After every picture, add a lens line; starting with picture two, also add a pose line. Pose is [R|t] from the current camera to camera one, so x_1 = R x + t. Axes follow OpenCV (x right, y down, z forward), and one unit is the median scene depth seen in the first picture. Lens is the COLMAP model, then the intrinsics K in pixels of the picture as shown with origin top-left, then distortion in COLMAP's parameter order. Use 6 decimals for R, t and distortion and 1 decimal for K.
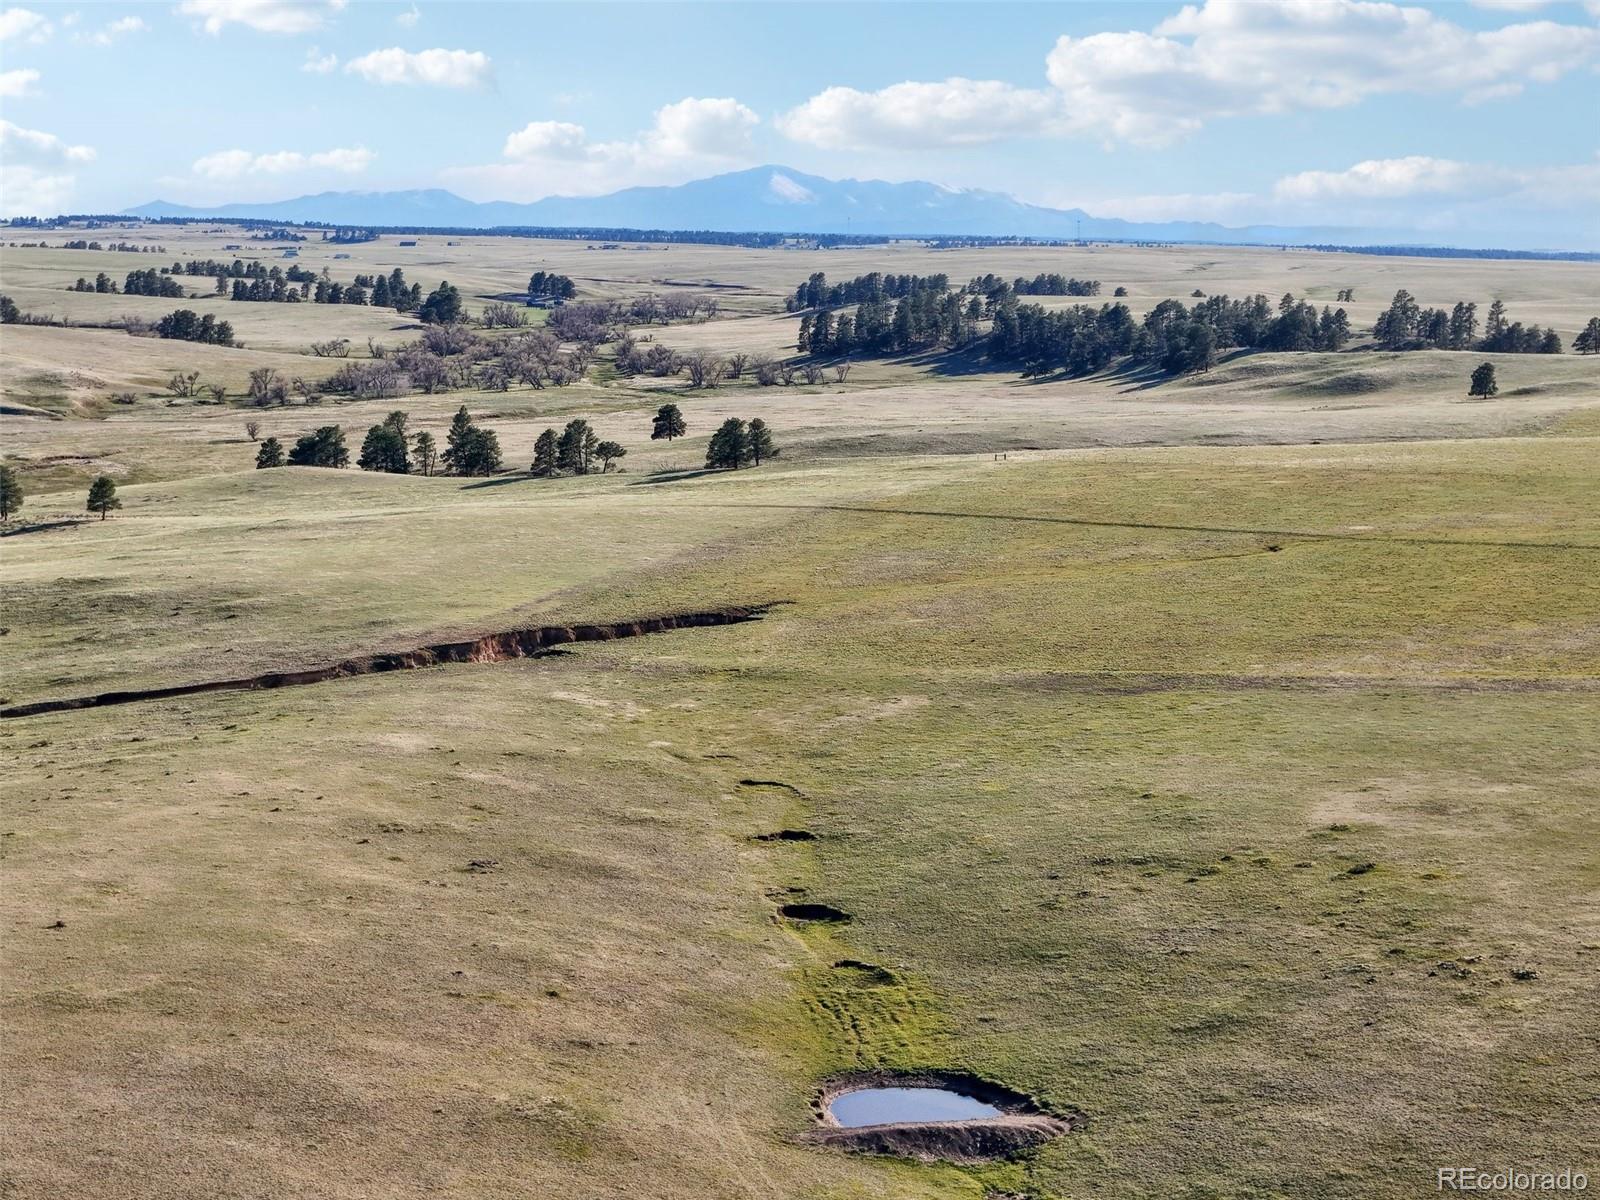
lens RADIAL K [[3294.0, 0, 800.0], [0, 3294.0, 600.0], [0, 0, 1]] dist [-0.165571, 0.256287]
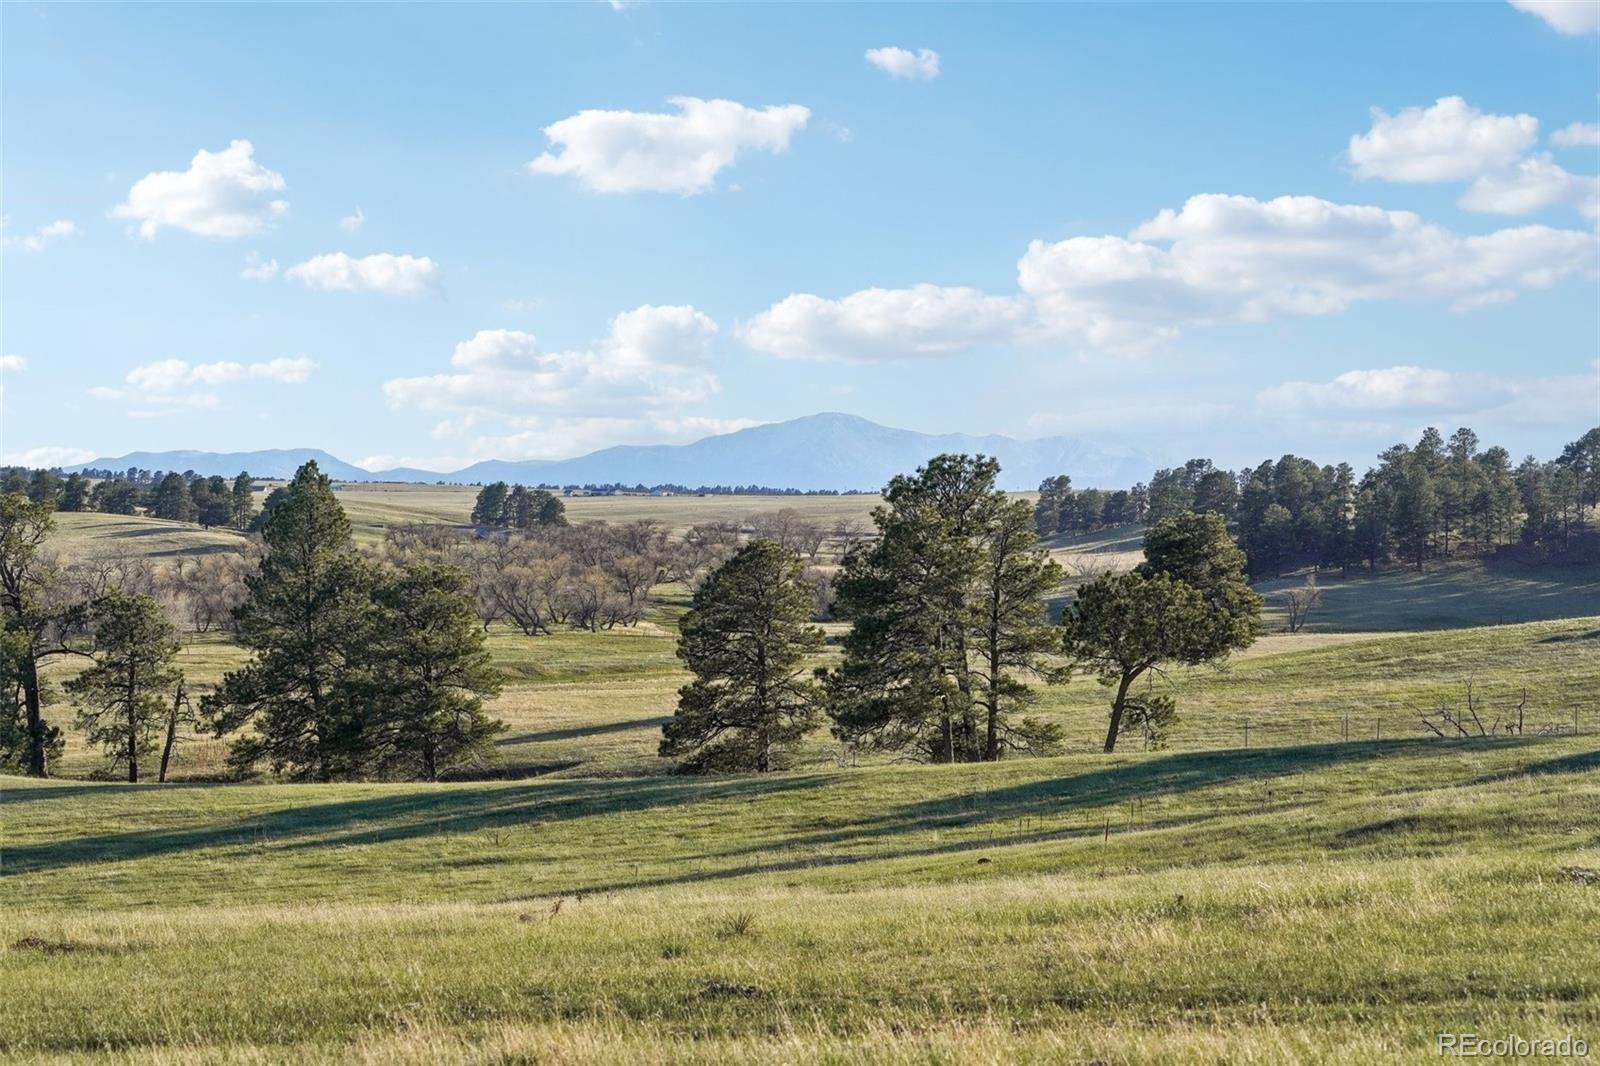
lens RADIAL K [[4815.8, 0, 800.0], [0, 4815.8, 533.0], [0, 0, 1]] dist [-0.093346, -0.392469]
pose [[0.999967, 0.000593, -0.008129, -0.068634], [-0.001519, 0.993439, -0.114353, -0.019689], [0.008008, 0.114362, 0.993407, 0.694243]]
